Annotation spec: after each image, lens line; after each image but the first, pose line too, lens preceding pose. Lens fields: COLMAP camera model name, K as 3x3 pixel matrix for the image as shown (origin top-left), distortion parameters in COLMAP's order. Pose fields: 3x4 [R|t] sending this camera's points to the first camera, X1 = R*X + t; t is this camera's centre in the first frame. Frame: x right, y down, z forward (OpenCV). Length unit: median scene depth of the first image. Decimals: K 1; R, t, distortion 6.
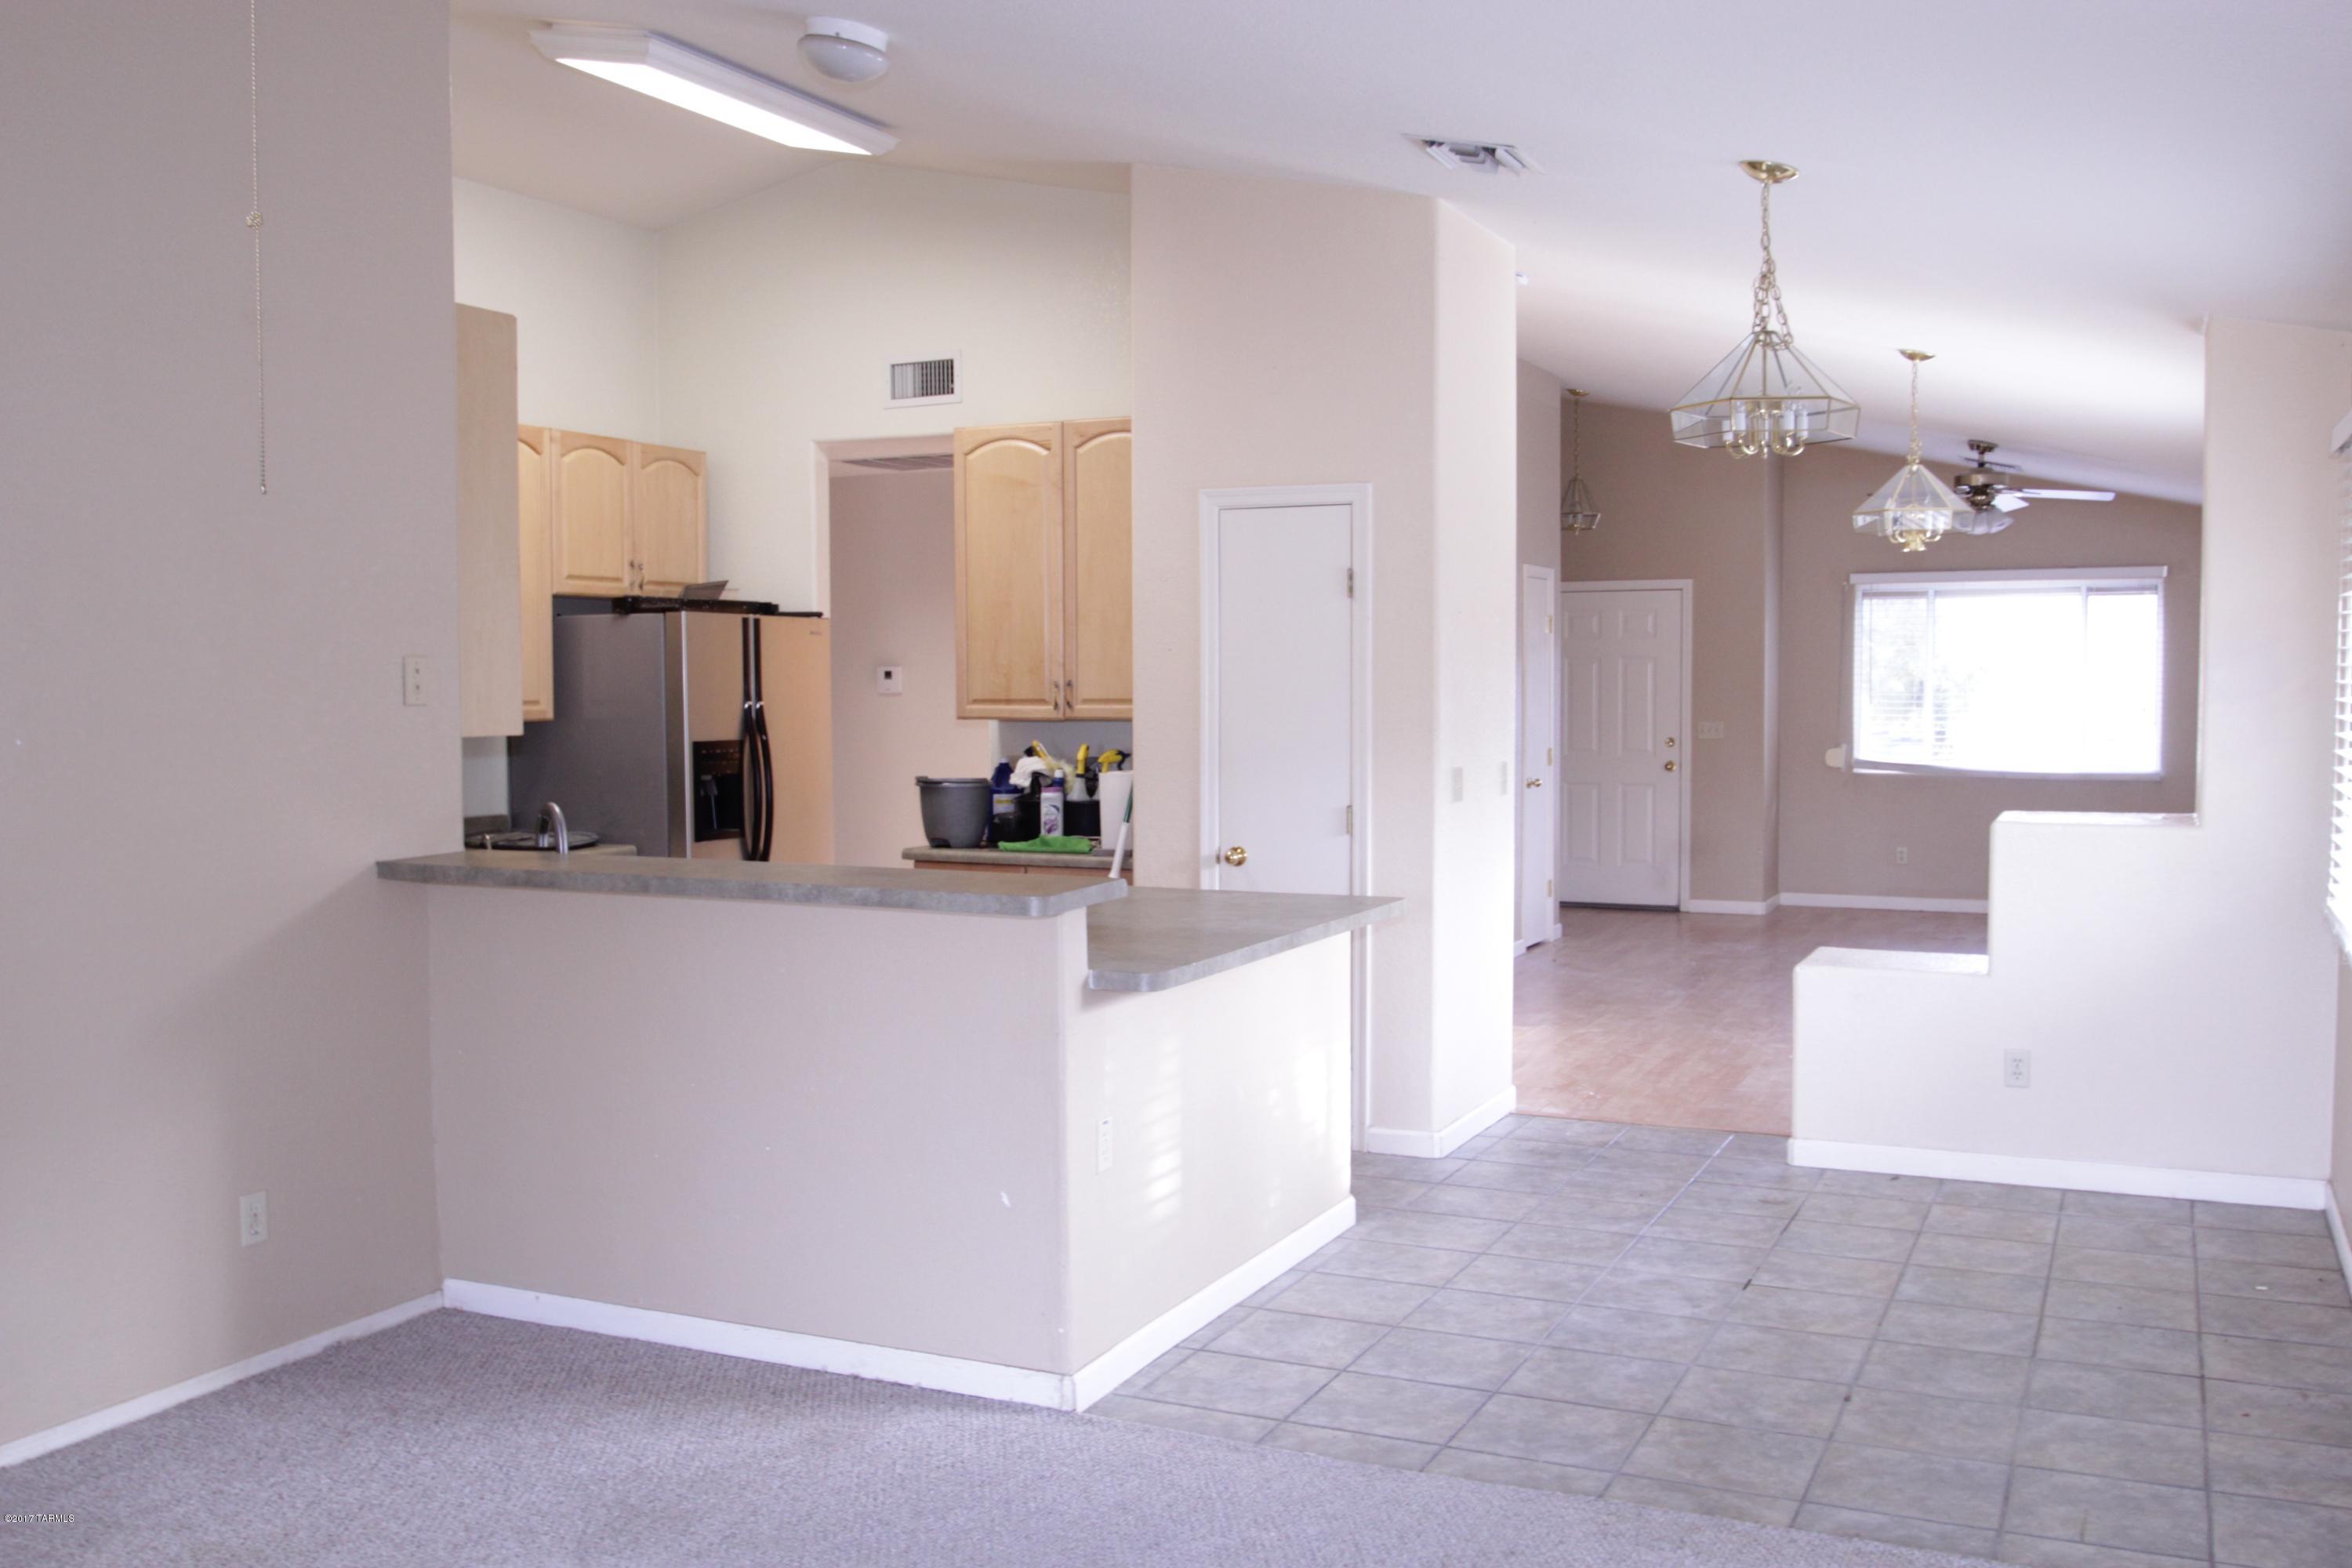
lens RADIAL K [[2090.5, 0, 1178.9], [0, 2090.5, 794.0], [0, 0, 1]] dist [-0.053964, 0.014848]
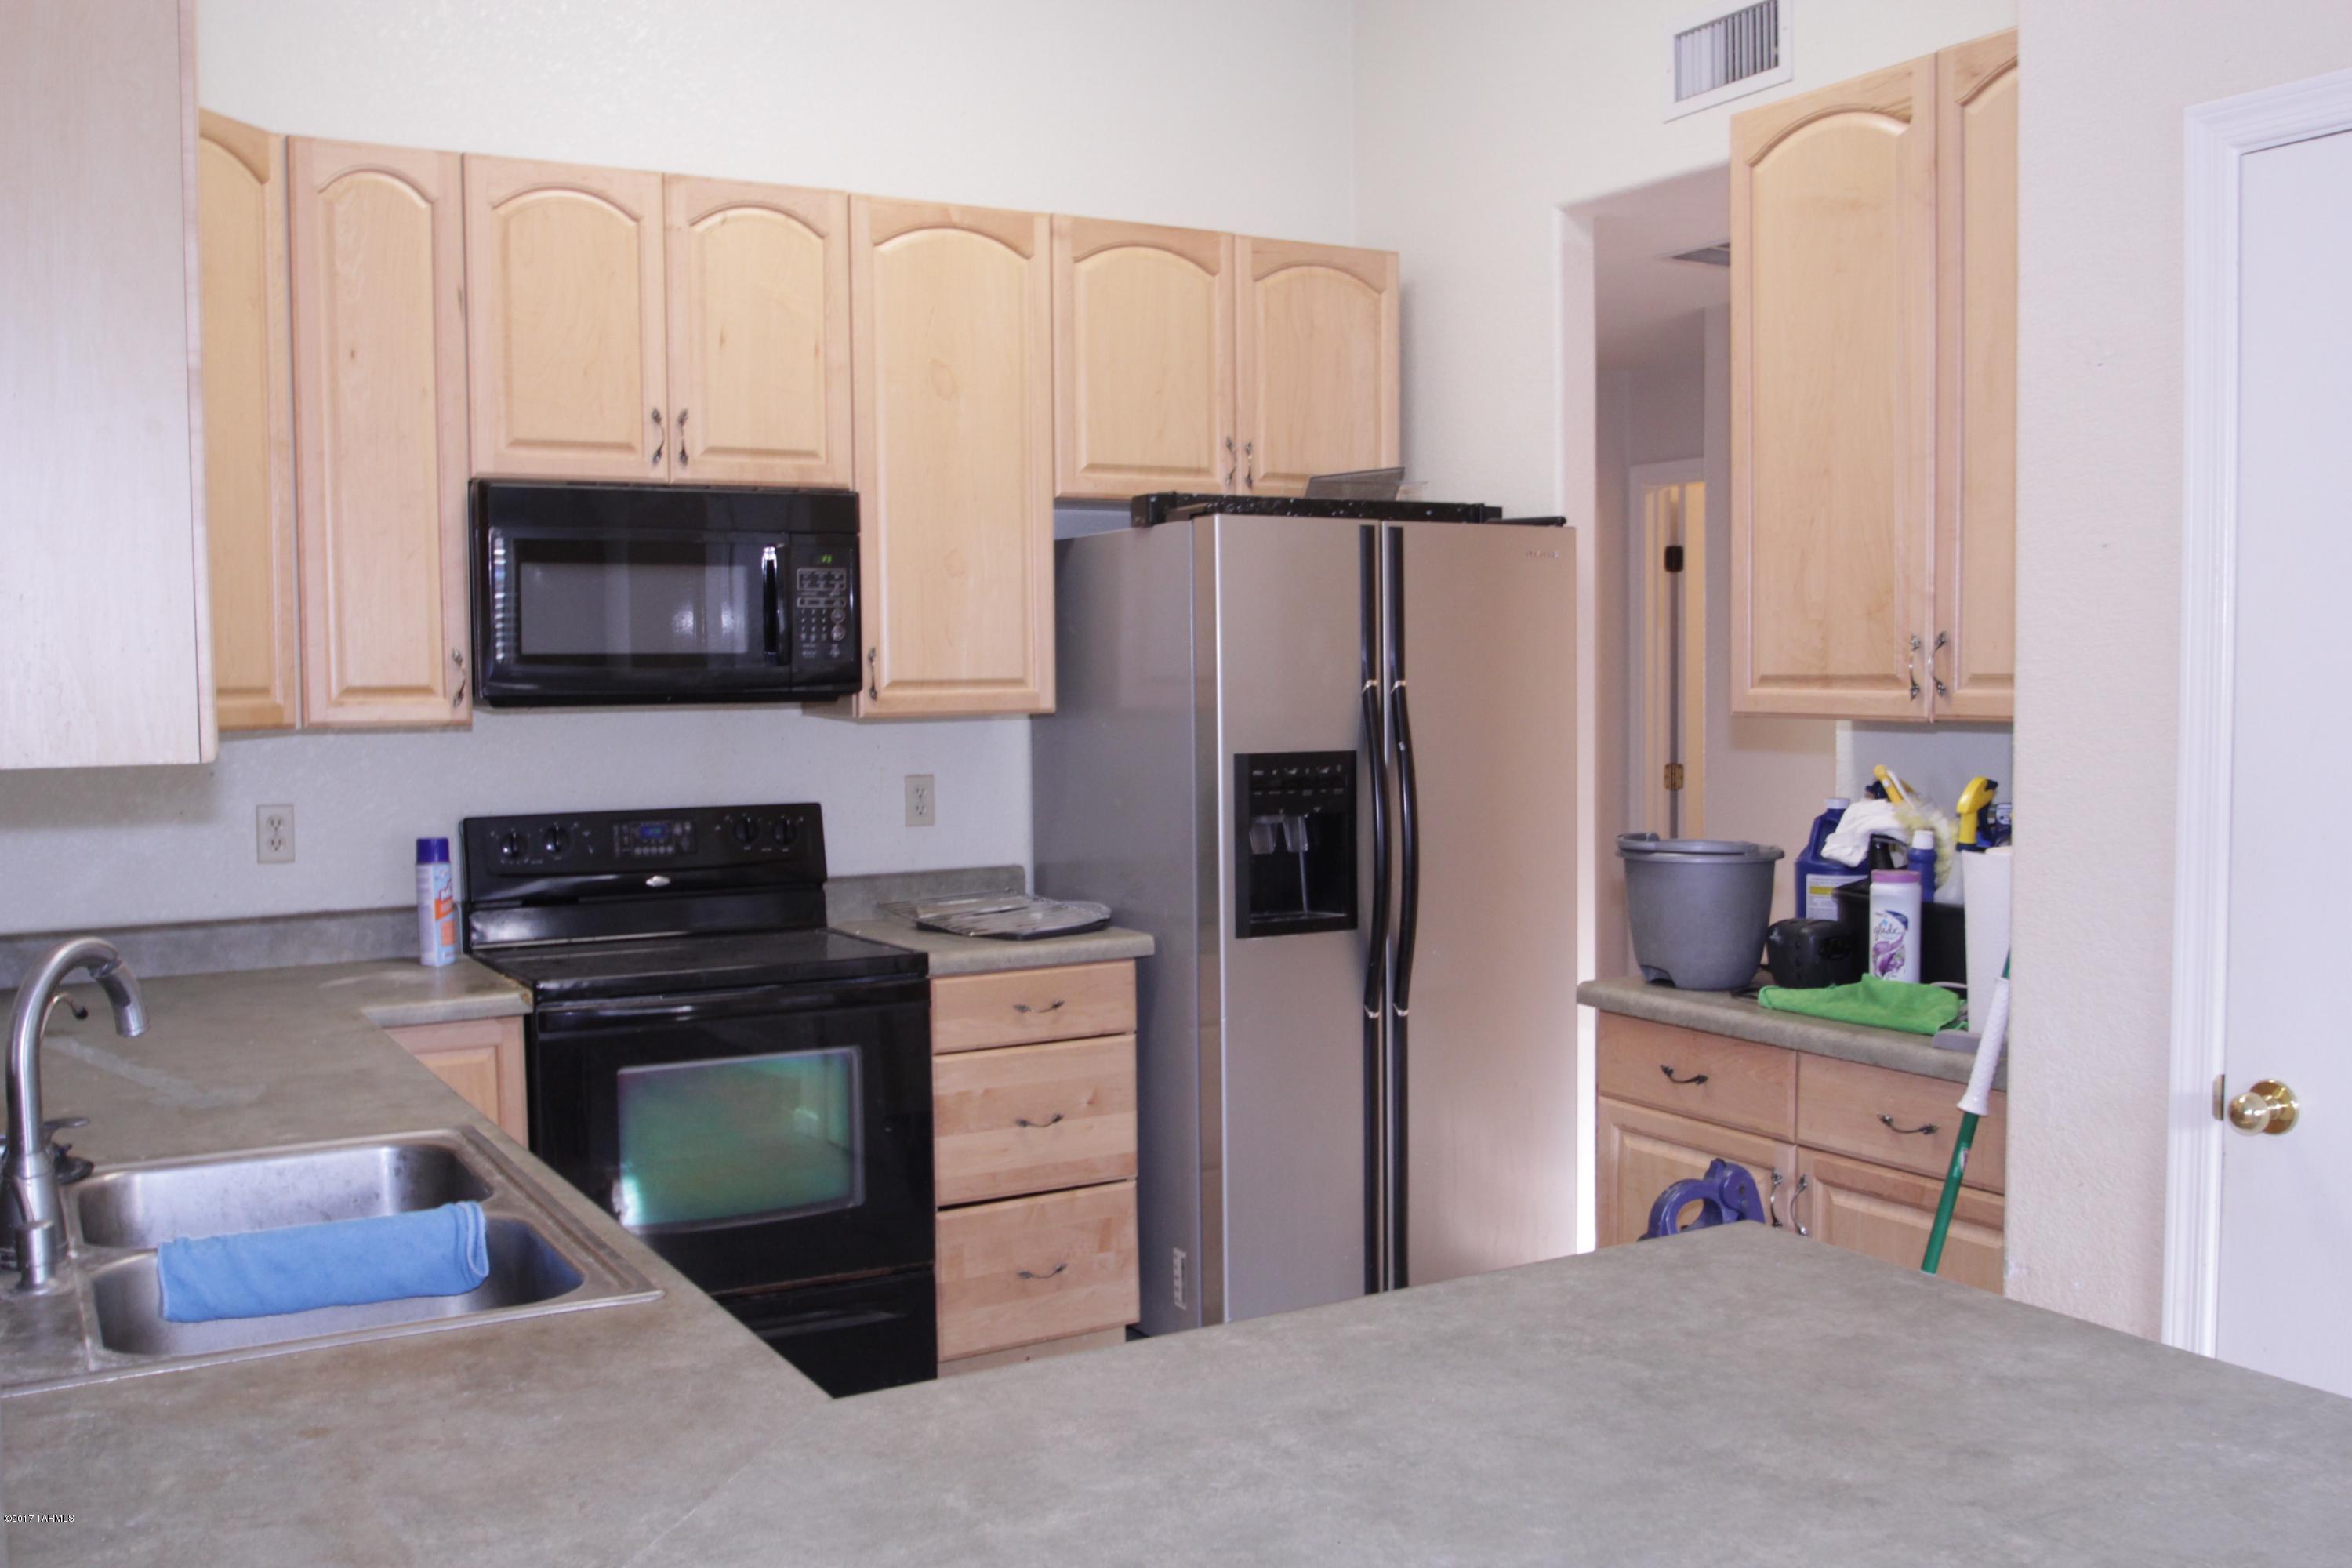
lens RADIAL K [[2090.5, 0, 1158.5], [0, 2090.5, 782.5], [0, 0, 1]] dist [-0.053964, 0.014848]
pose [[0.807081, 0.028401, -0.589758, 0.073376], [-0.026137, 0.999582, 0.012370, -0.023397], [0.589863, 0.005431, 0.807485, 0.539983]]
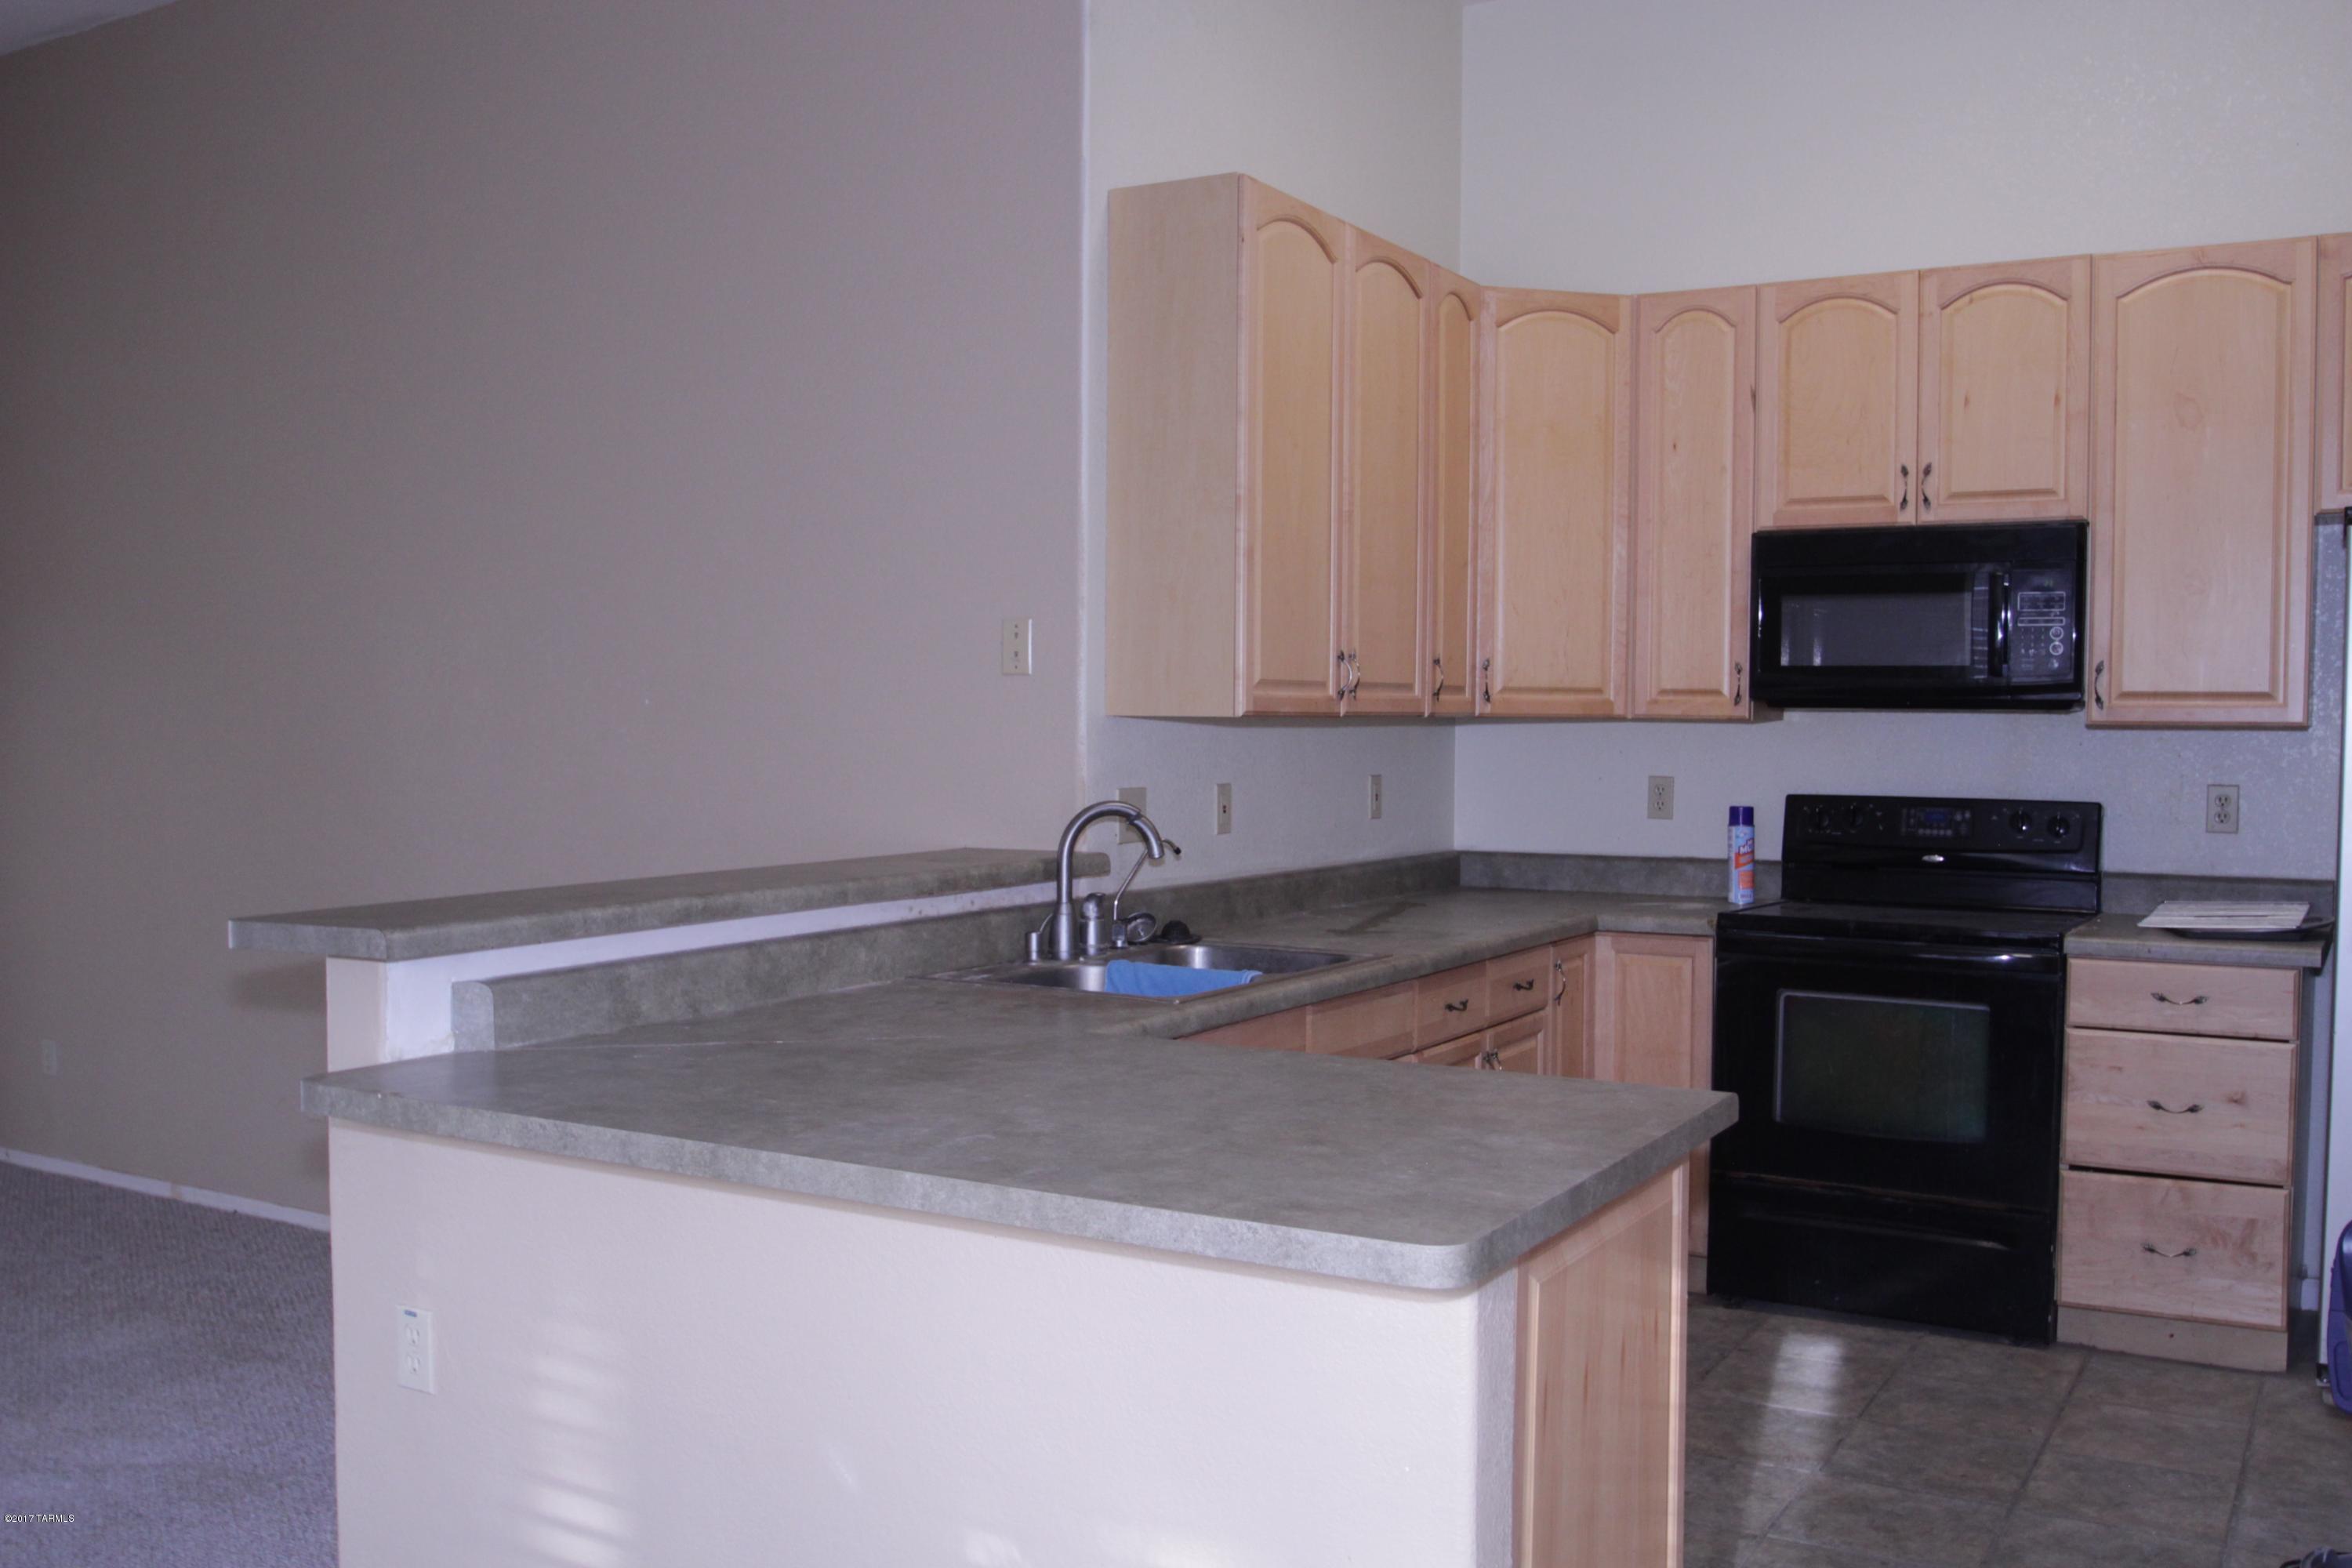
lens RADIAL K [[2090.5, 0, 1176.9], [0, 2090.5, 767.6], [0, 0, 1]] dist [-0.053964, 0.014848]
pose [[-0.103711, 0.031283, -0.994115, 0.326146], [-0.062443, 0.997329, 0.037899, -0.025414], [0.992645, 0.066006, -0.101481, 0.744129]]
